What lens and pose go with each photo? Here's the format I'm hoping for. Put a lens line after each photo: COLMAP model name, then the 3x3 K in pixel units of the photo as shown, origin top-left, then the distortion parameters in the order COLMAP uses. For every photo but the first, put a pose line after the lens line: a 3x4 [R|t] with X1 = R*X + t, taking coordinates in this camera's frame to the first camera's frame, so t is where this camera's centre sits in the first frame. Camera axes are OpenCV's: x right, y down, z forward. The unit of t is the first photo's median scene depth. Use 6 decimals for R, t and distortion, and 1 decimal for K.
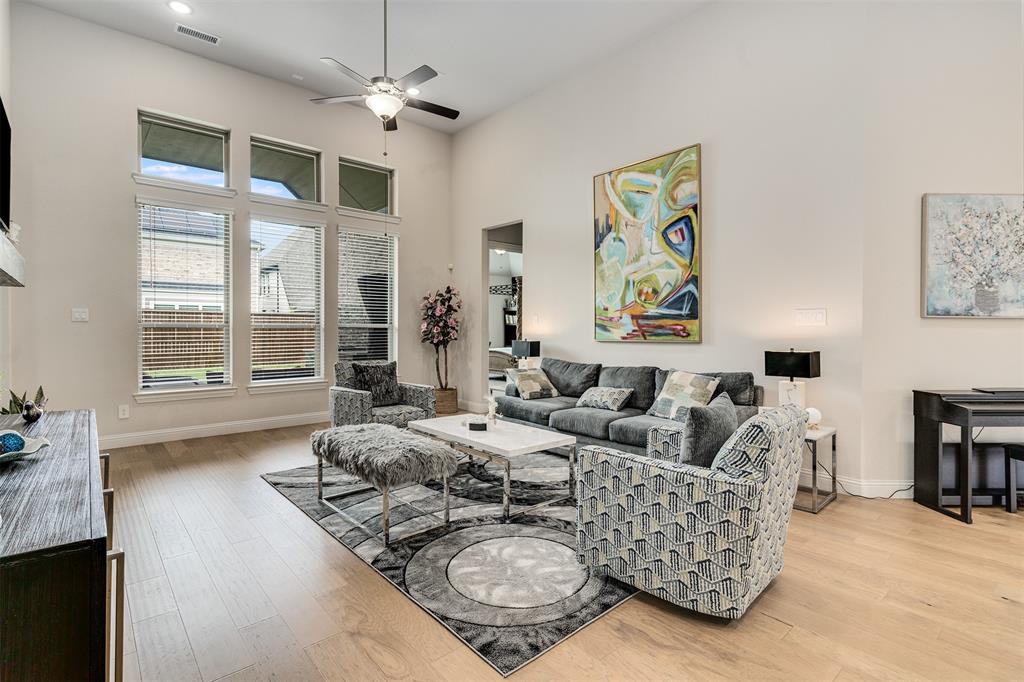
lens RADIAL K [[482.7, 0, 512.0], [0, 482.7, 341.0], [0, 0, 1]] dist [0.000472, -0.000025]
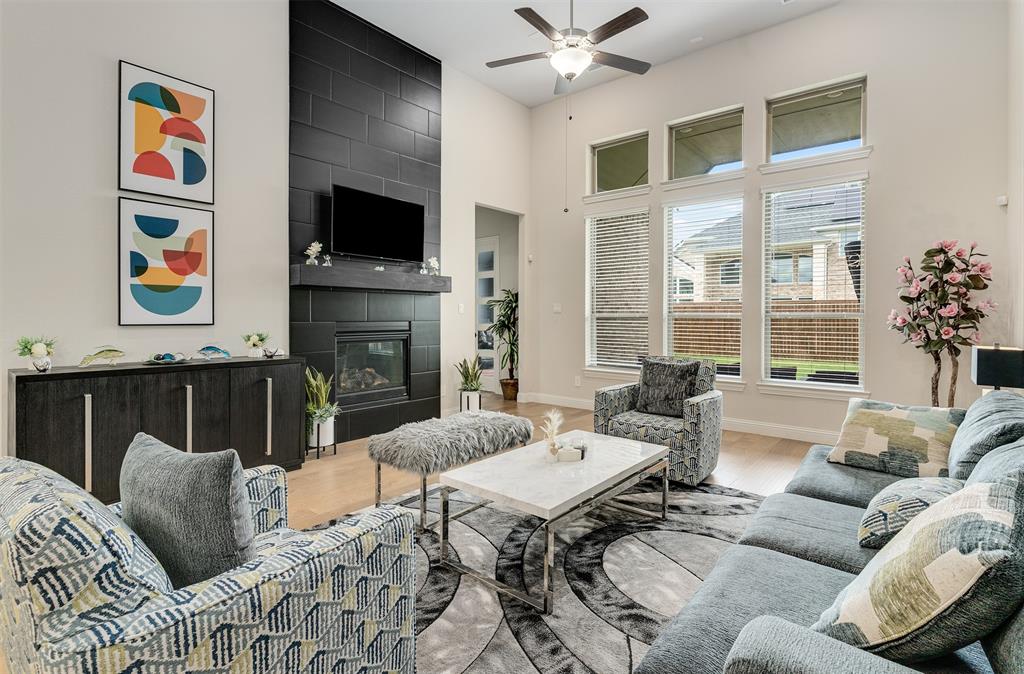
lens RADIAL K [[495.5, 0, 511.1], [0, 495.5, 323.2], [0, 0, 1]] dist [-0.000702, -0.000191]
pose [[0.157499, 0.009159, -0.987477, 0.621755], [-0.032891, 0.999451, 0.004024, -0.013912], [0.986971, 0.031845, 0.157714, 0.777445]]
